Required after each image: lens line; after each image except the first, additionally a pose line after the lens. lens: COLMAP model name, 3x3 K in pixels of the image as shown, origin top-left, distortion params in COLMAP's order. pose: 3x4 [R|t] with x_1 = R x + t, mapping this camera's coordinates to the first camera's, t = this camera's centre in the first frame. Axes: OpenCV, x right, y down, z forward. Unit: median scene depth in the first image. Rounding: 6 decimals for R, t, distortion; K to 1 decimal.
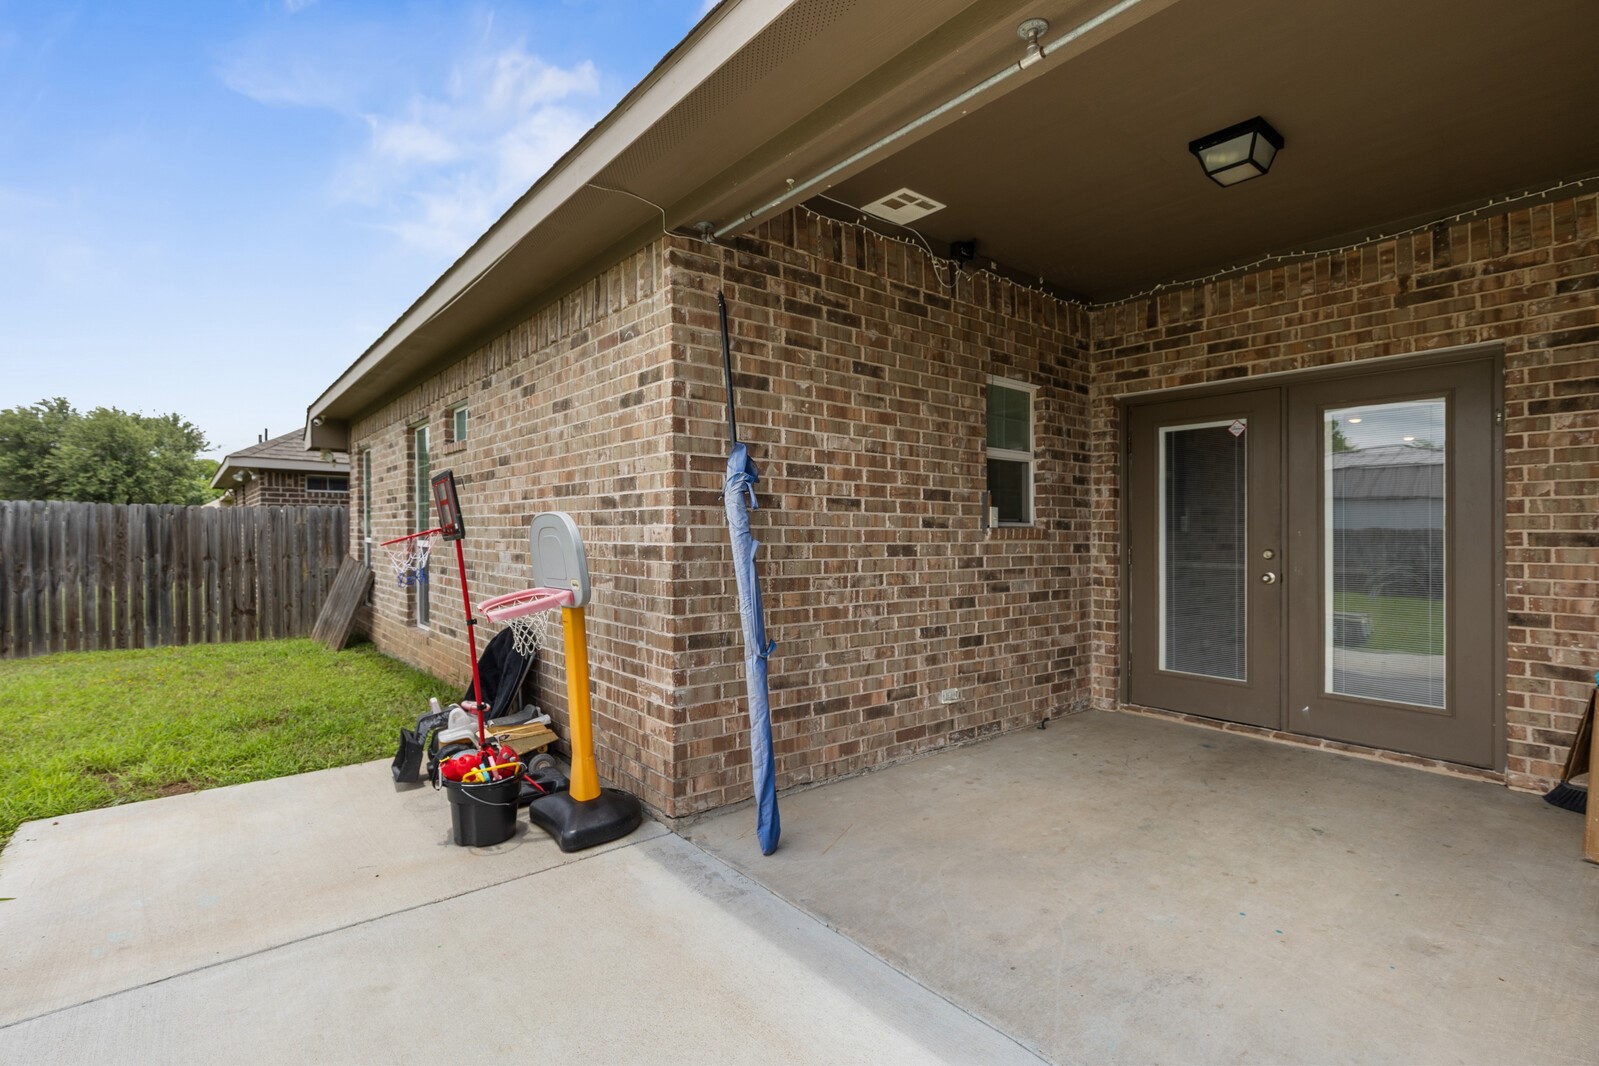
lens RADIAL K [[760.1, 0, 805.9], [0, 760.1, 534.0], [0, 0, 1]] dist [0.000806, 0.000614]
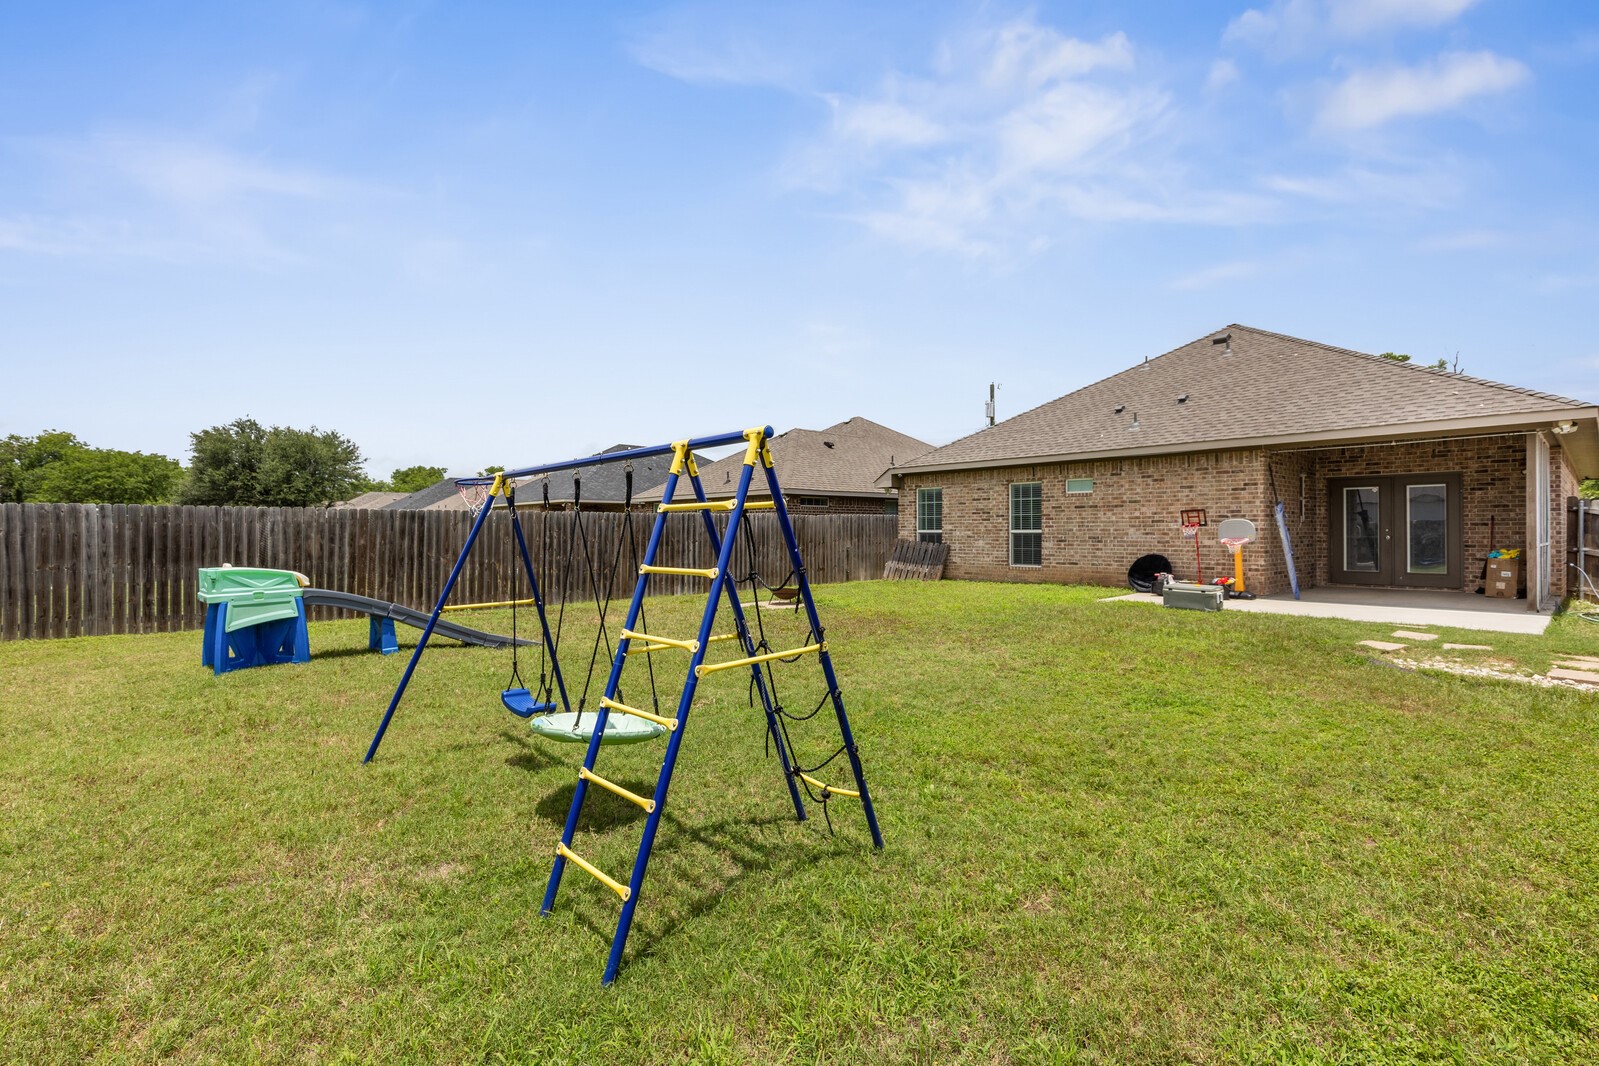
lens RADIAL K [[725.9, 0, 794.6], [0, 725.9, 529.1], [0, 0, 1]] dist [0.011297, -0.002133]
pose [[0.998543, -0.009144, 0.053182, -1.230713], [0.009194, 0.999958, -0.000684, 0.000763], [-0.053174, 0.001172, 0.998585, -1.161827]]
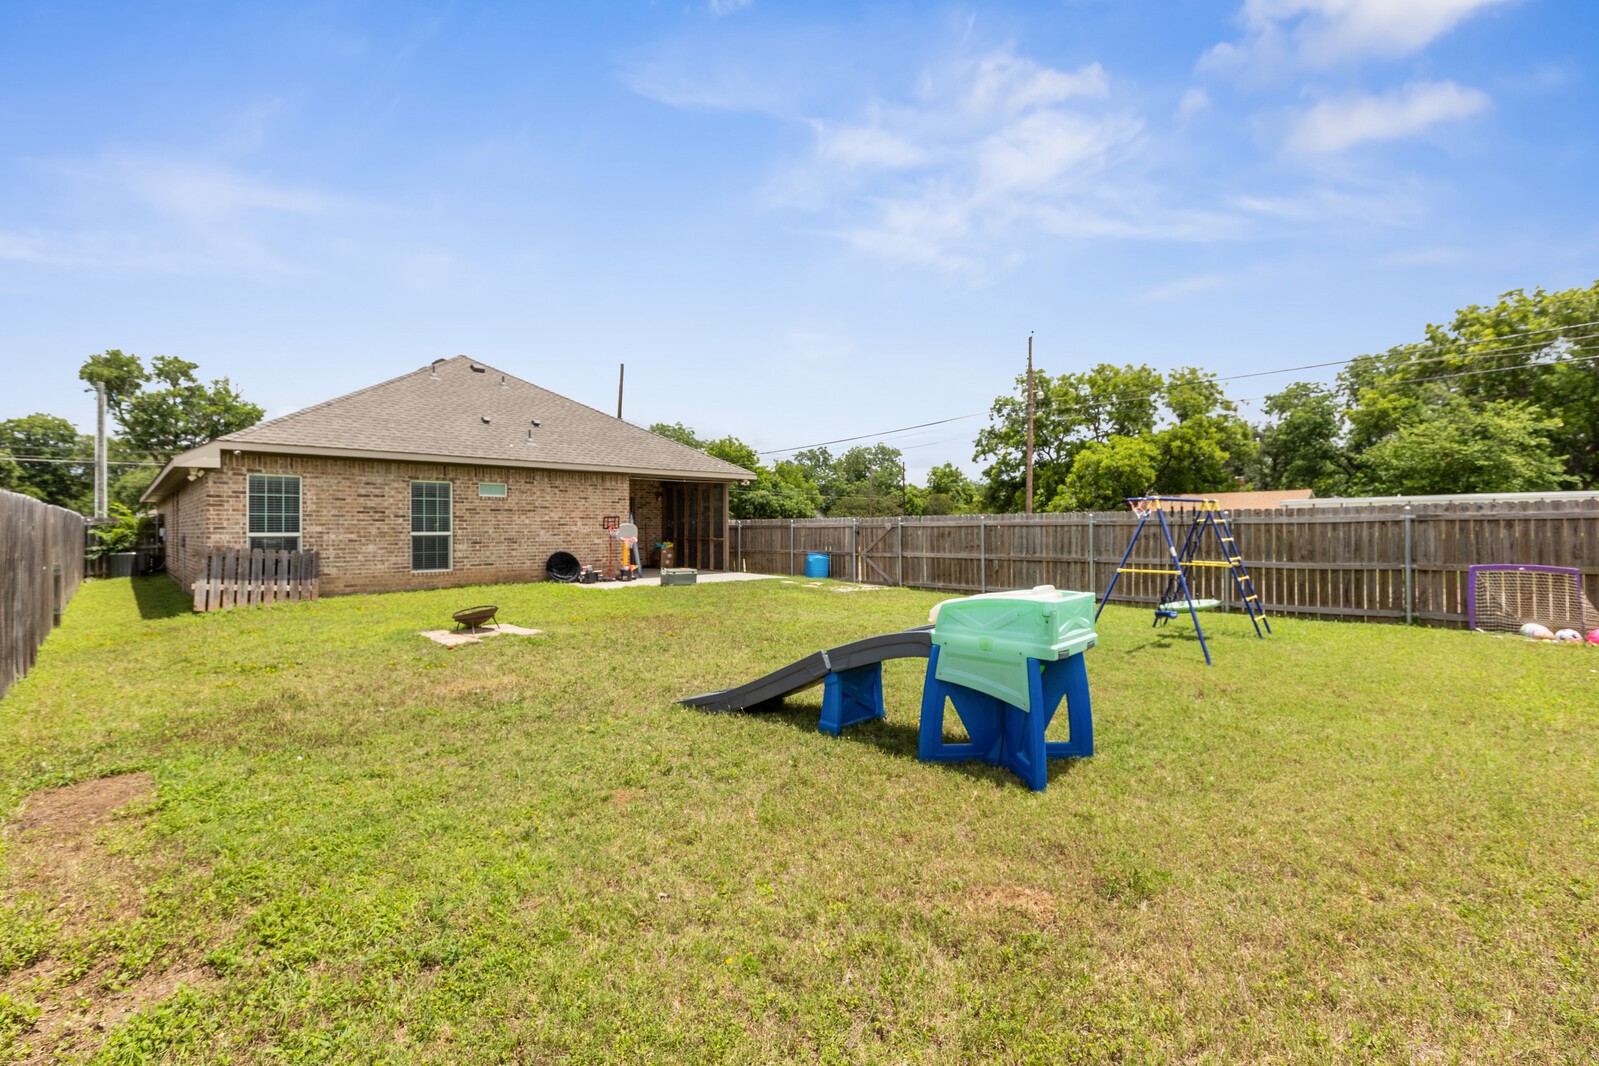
lens RADIAL K [[725.9, 0, 799.8], [0, 725.9, 525.4], [0, 0, 1]] dist [0.011297, -0.002133]
pose [[-0.084191, 0.001042, 0.996449, -2.498922], [0.005466, 0.999985, -0.000584, -0.003666], [-0.996435, 0.005398, -0.084196, 0.076957]]
